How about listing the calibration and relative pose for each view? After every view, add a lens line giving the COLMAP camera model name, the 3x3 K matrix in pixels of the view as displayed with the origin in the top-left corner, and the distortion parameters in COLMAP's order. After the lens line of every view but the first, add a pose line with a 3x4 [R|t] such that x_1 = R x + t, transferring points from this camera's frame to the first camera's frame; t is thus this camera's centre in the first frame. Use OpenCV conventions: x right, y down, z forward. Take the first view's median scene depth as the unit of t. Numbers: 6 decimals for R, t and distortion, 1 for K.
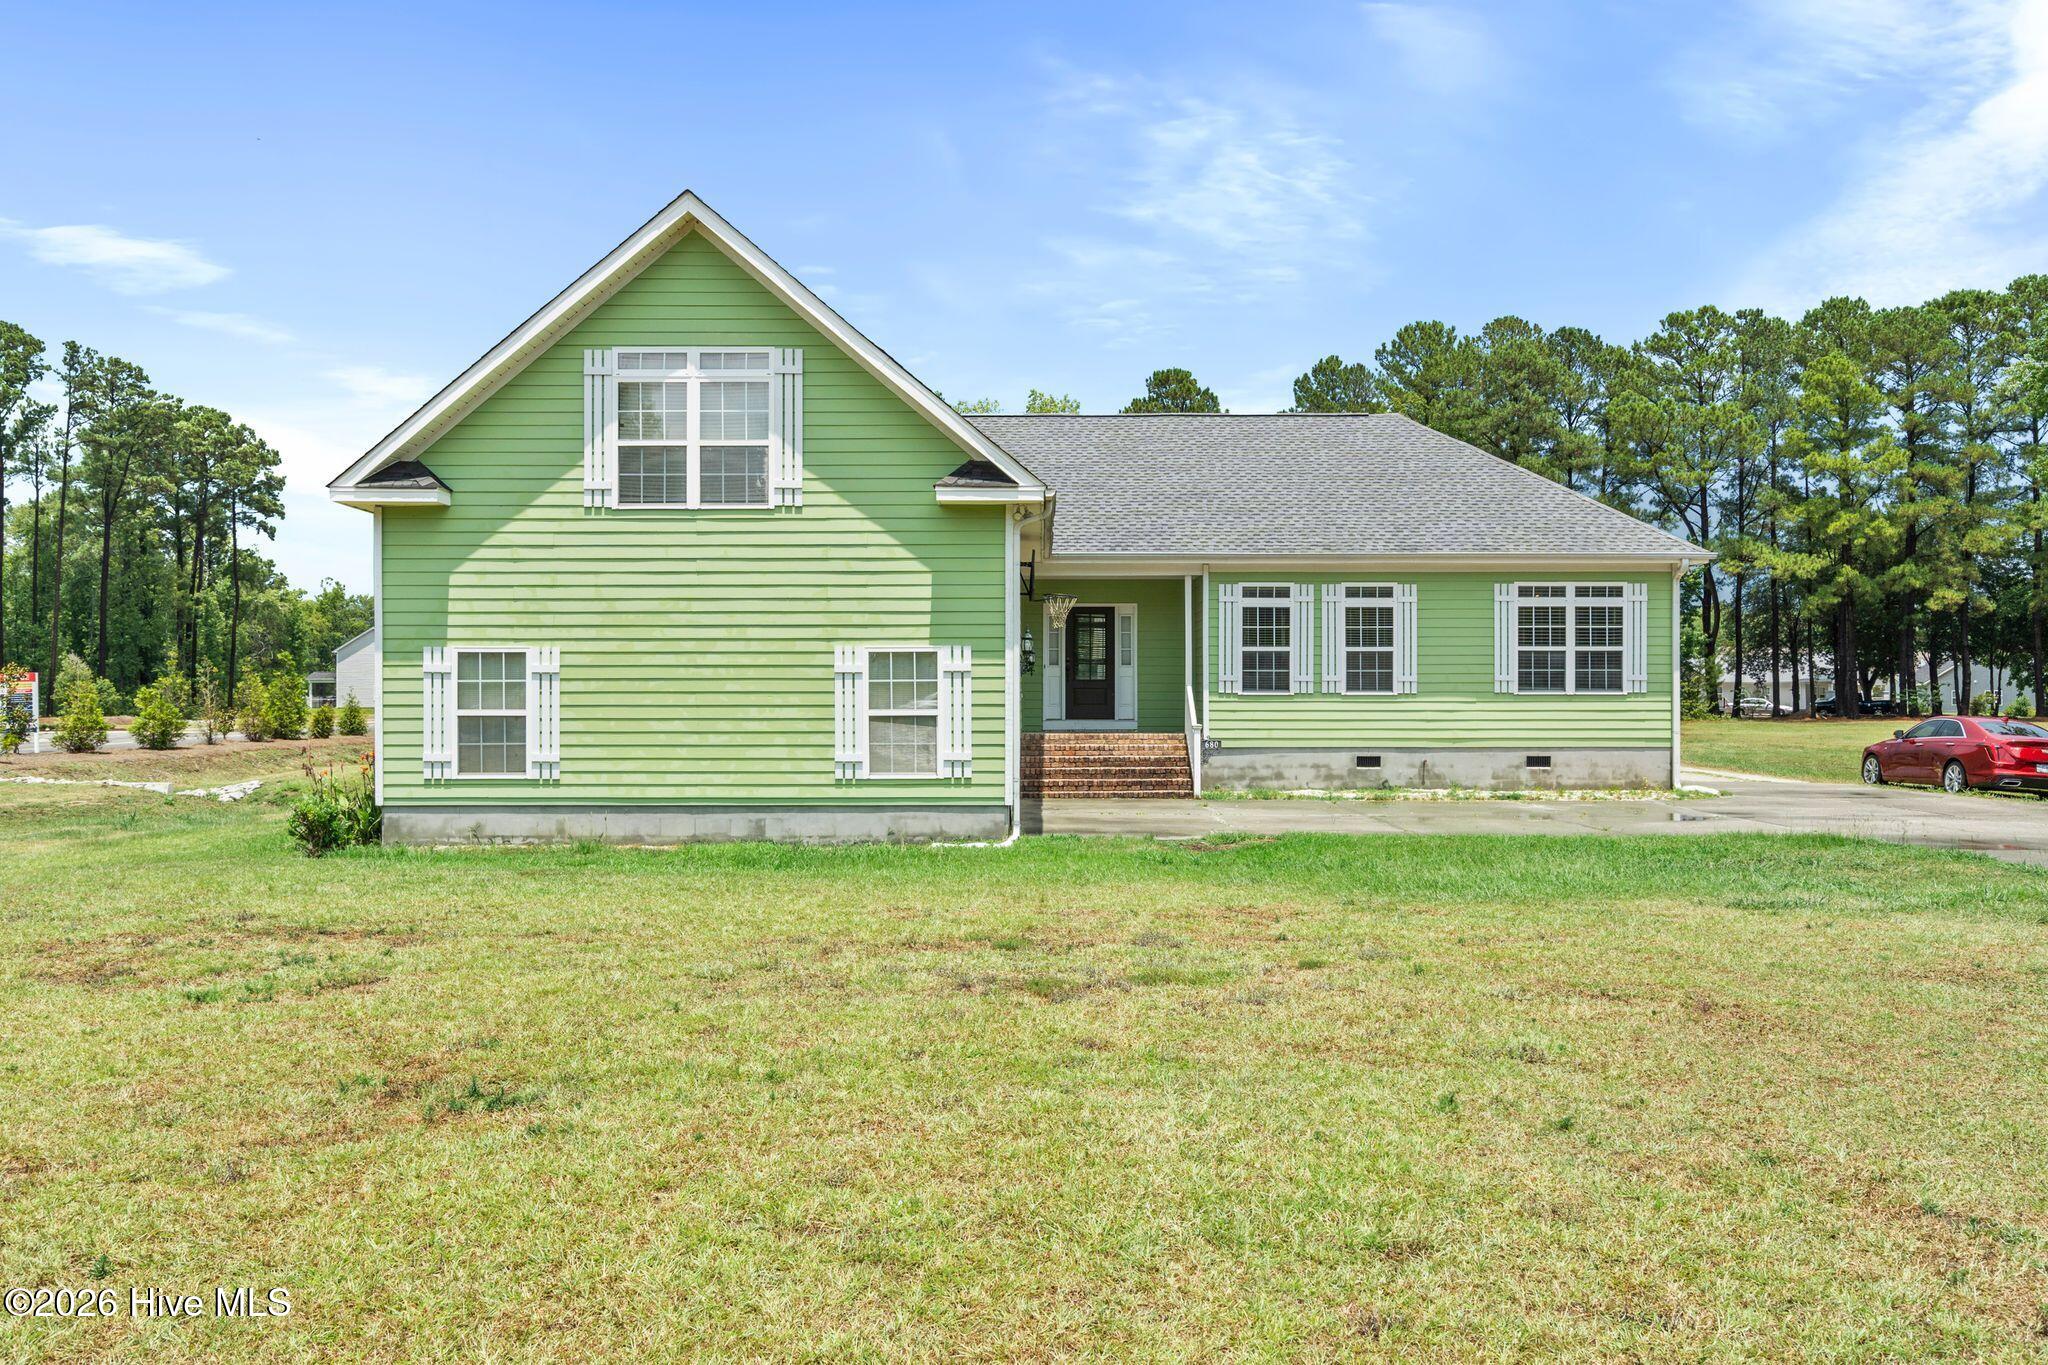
lens RADIAL K [[1645.9, 0, 1024.0], [0, 1645.9, 682.5], [0, 0, 1]] dist [0.001545, -0.004356]
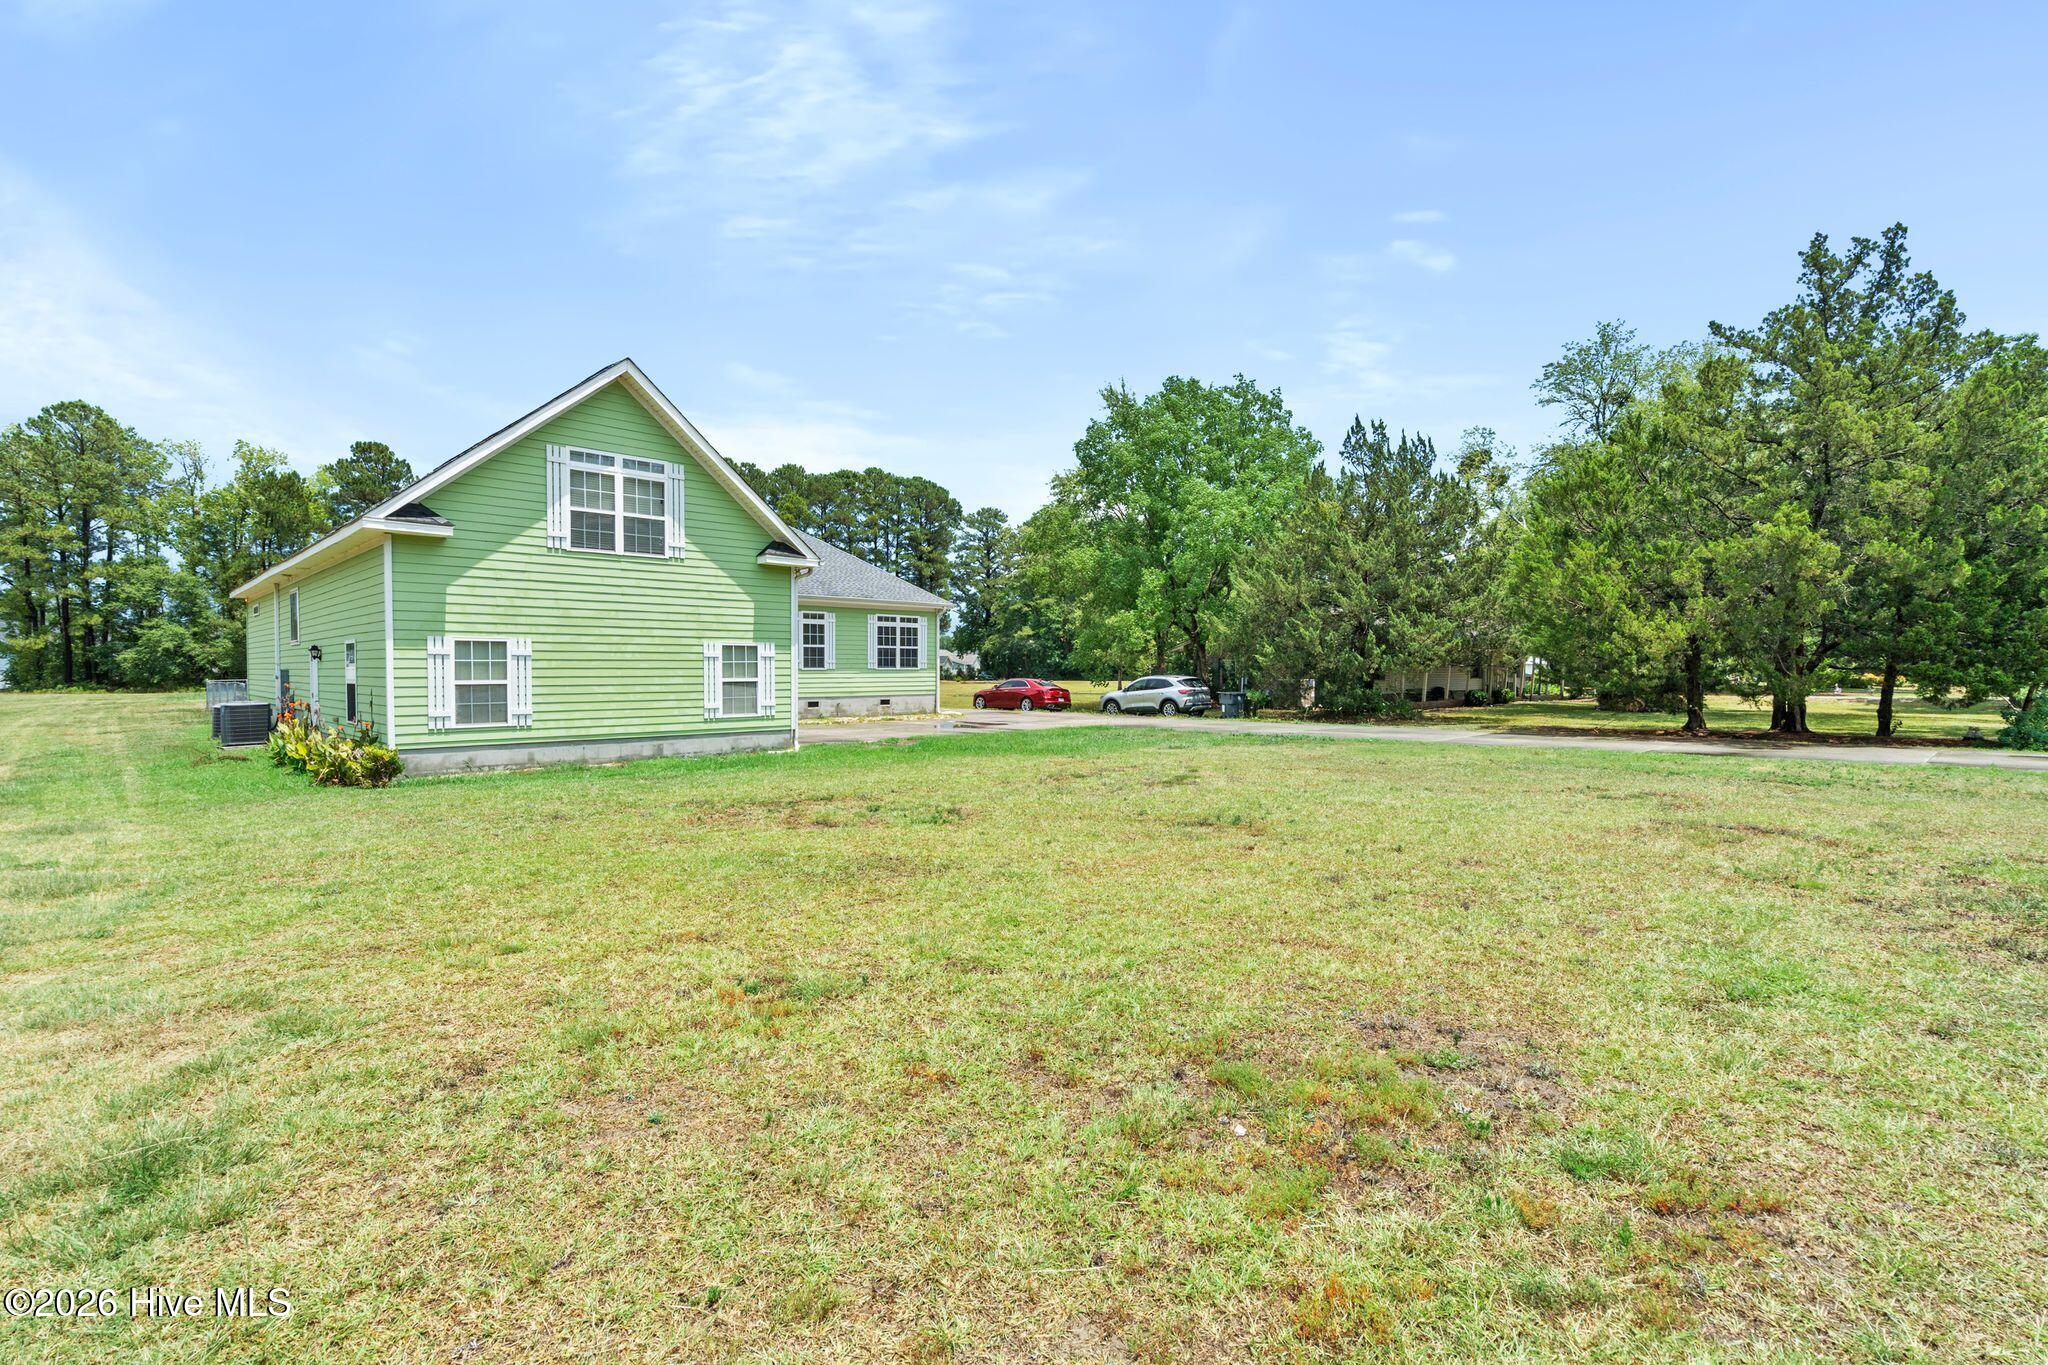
lens RADIAL K [[956.5, 0, 1024.0], [0, 956.5, 682.5], [0, 0, 1]] dist [-0.000723, 0.000093]
pose [[0.706542, -0.010330, 0.707596, -0.584756], [-0.004283, 0.999813, 0.018873, 0.000485], [-0.707658, -0.016365, 0.706365, 0.054426]]
